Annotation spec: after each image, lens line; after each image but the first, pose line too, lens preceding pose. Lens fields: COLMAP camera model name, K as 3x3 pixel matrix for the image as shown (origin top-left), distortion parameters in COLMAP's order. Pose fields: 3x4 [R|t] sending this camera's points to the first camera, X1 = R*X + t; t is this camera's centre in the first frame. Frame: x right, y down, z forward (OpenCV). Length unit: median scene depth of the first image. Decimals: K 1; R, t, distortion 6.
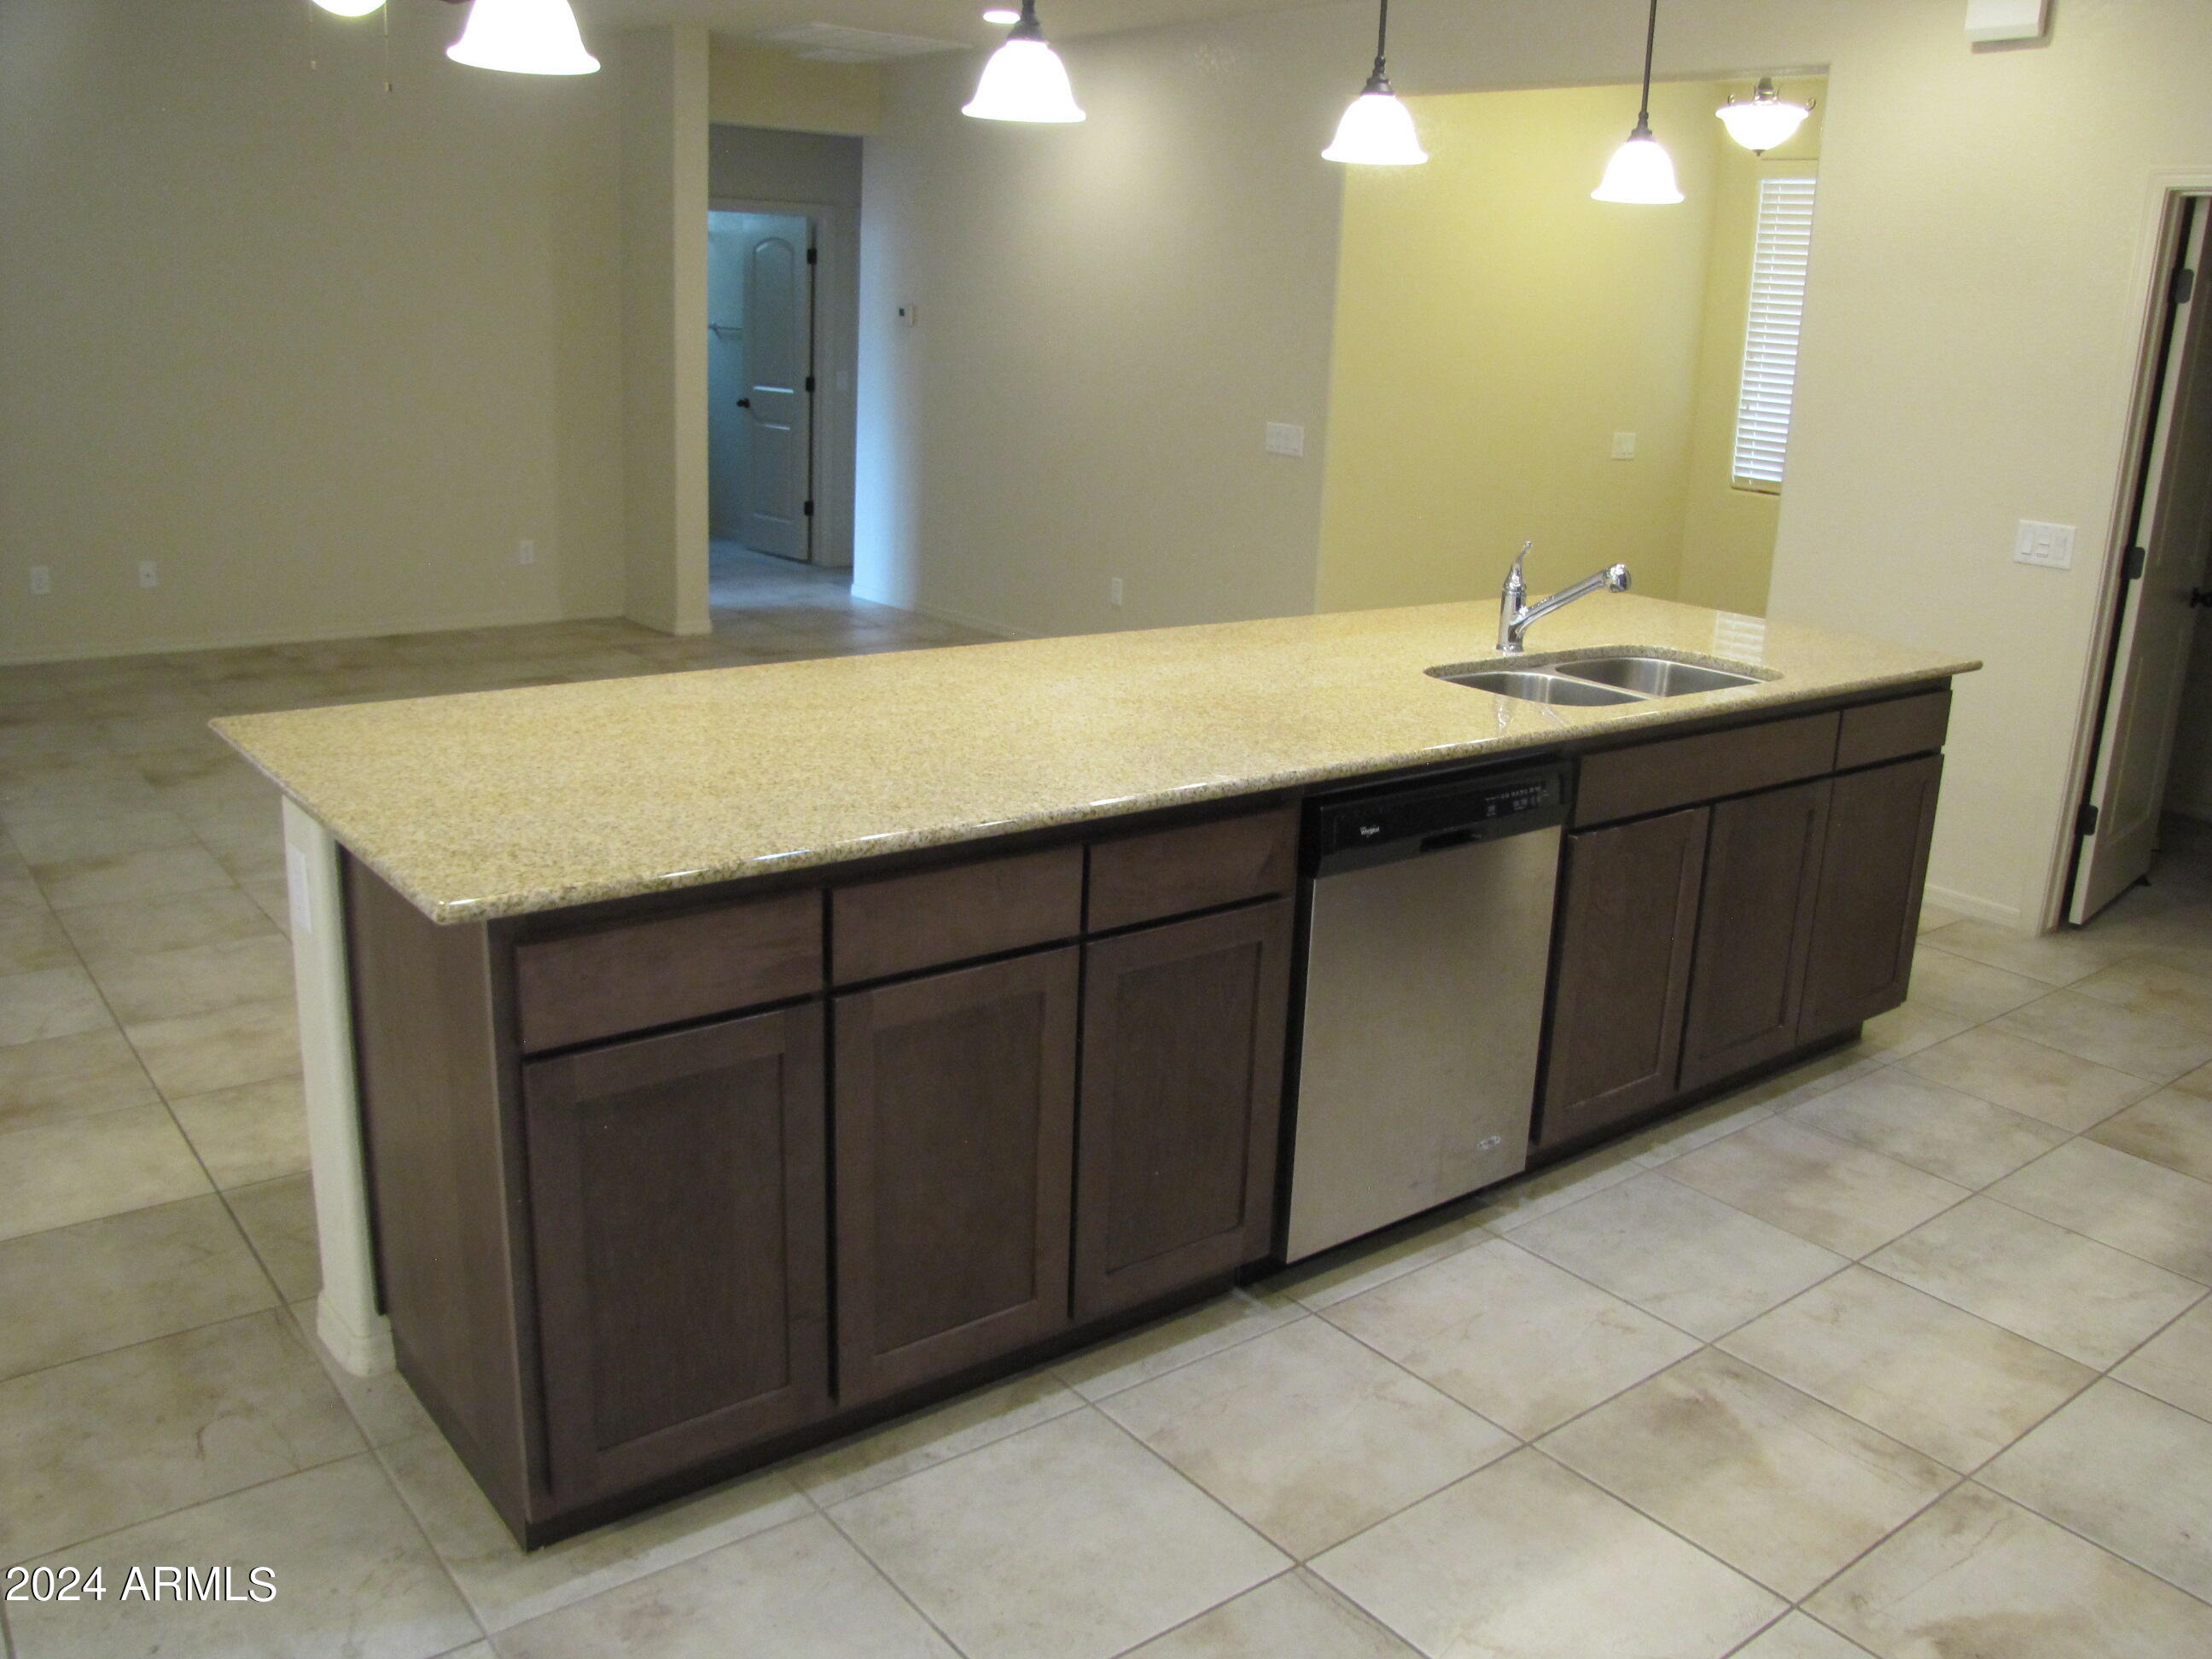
lens RADIAL K [[1864.7, 0, 1154.6], [0, 1864.7, 810.4], [0, 0, 1]] dist [-0.179727, 0.150266]
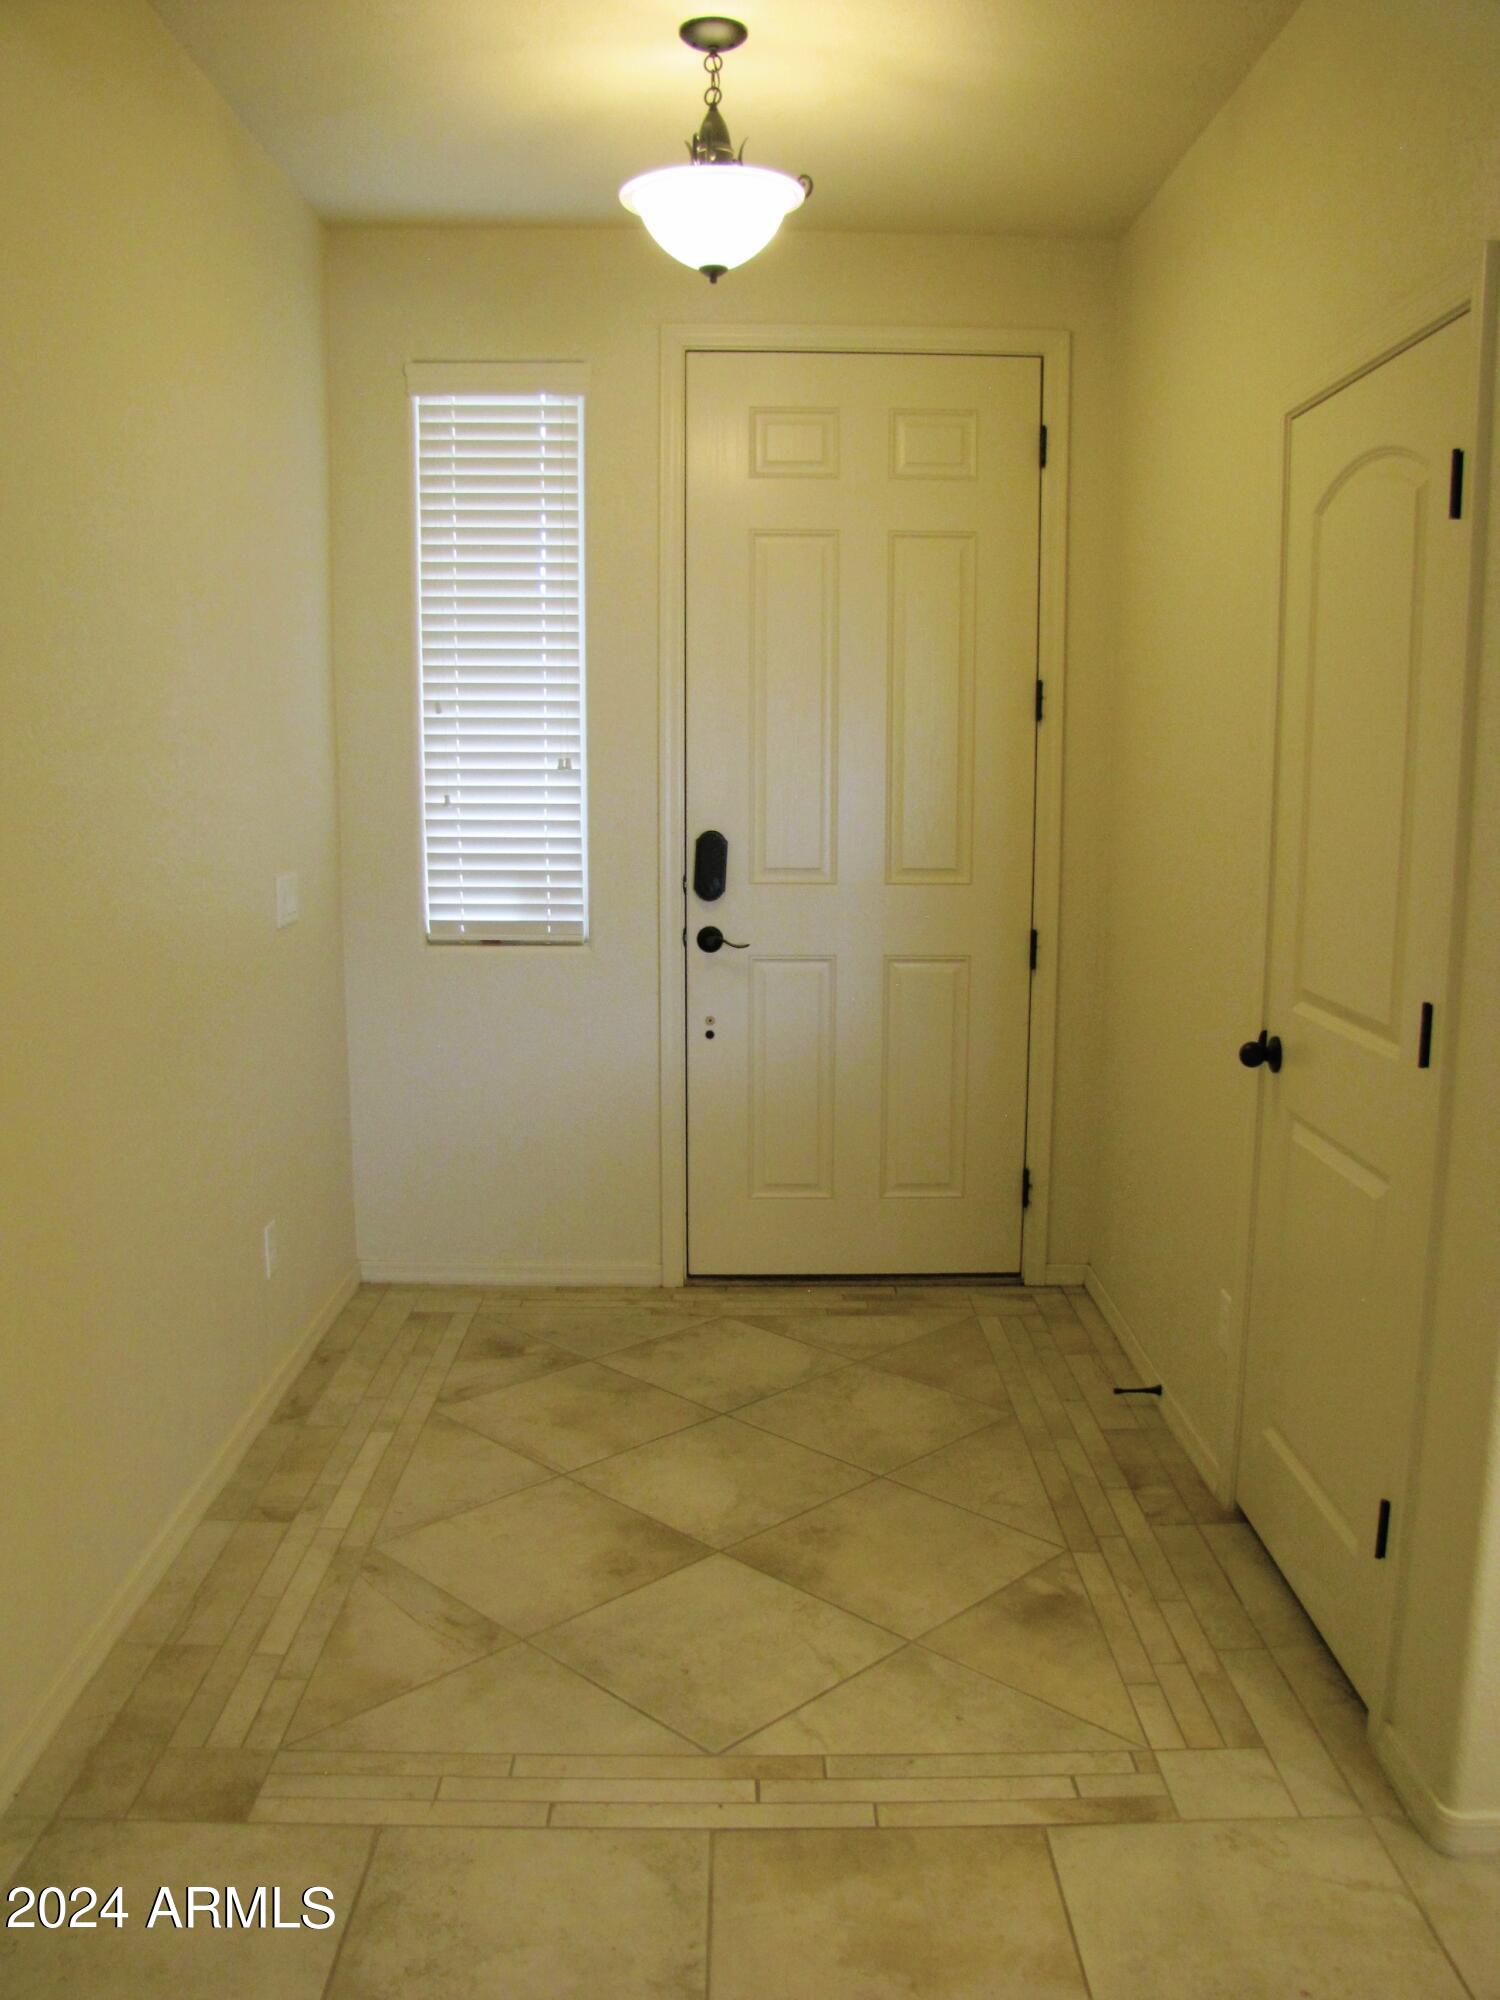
lens RADIAL K [[1660.8, 0, 752.9], [0, 1660.8, 1001.0], [0, 0, 1]] dist [-0.142216, -0.007018]
pose [[0.610530, -0.172431, 0.772995, -0.047632], [0.237838, 0.970880, 0.028723, -0.359914], [-0.755438, 0.166312, 0.633762, 1.447737]]
